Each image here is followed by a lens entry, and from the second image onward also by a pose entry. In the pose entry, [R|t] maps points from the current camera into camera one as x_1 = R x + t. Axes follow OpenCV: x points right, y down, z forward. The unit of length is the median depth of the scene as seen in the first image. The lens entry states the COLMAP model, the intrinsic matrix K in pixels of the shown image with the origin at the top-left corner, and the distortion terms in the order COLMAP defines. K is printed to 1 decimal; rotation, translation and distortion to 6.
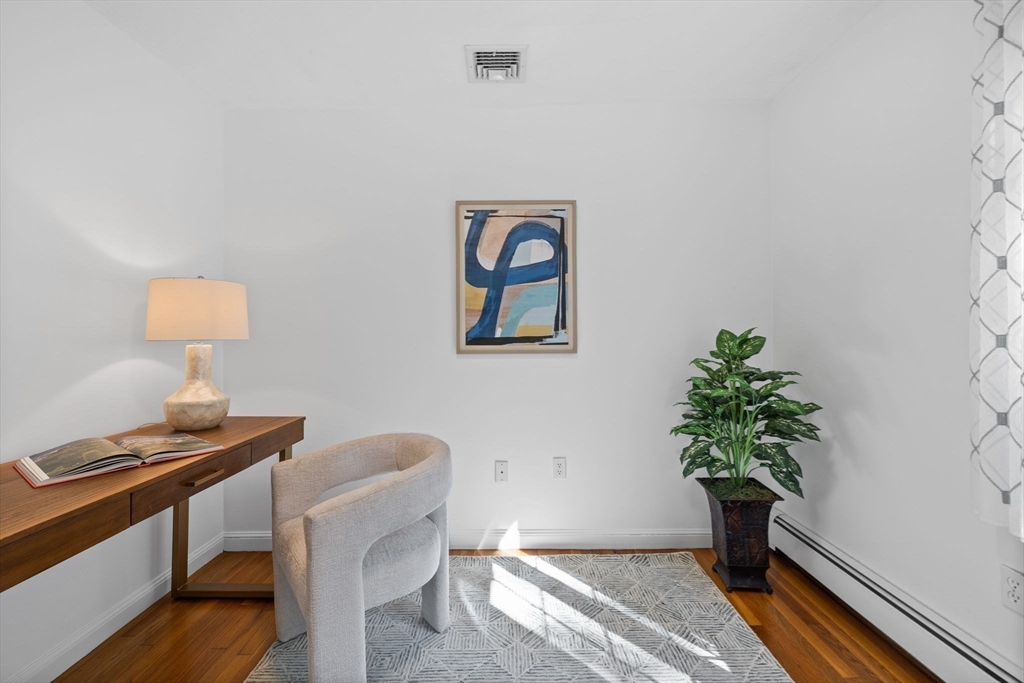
lens RADIAL K [[434.3, 0, 511.5], [0, 434.3, 331.9], [0, 0, 1]] dist [0.002636, 0.000242]
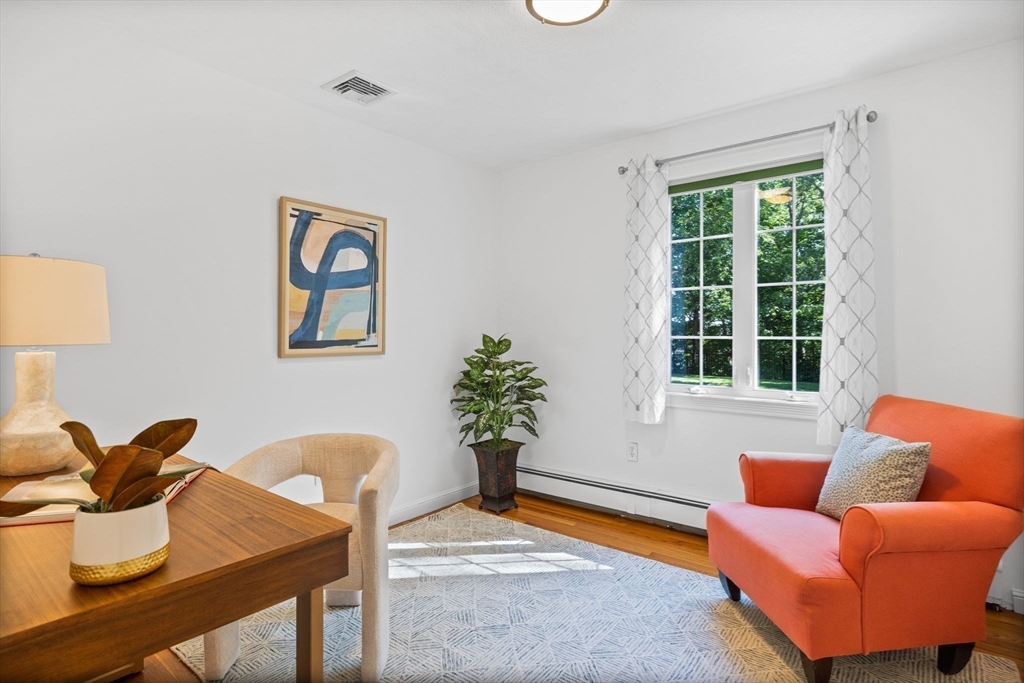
lens RADIAL K [[513.5, 0, 512.0], [0, 513.5, 341.3], [0, 0, 1]] dist [-0.001242, -0.000040]
pose [[0.623301, -0.004996, 0.781966, -0.683916], [-0.004025, 0.999946, 0.009596, 0.001100], [-0.781972, -0.009128, 0.623247, -0.084815]]
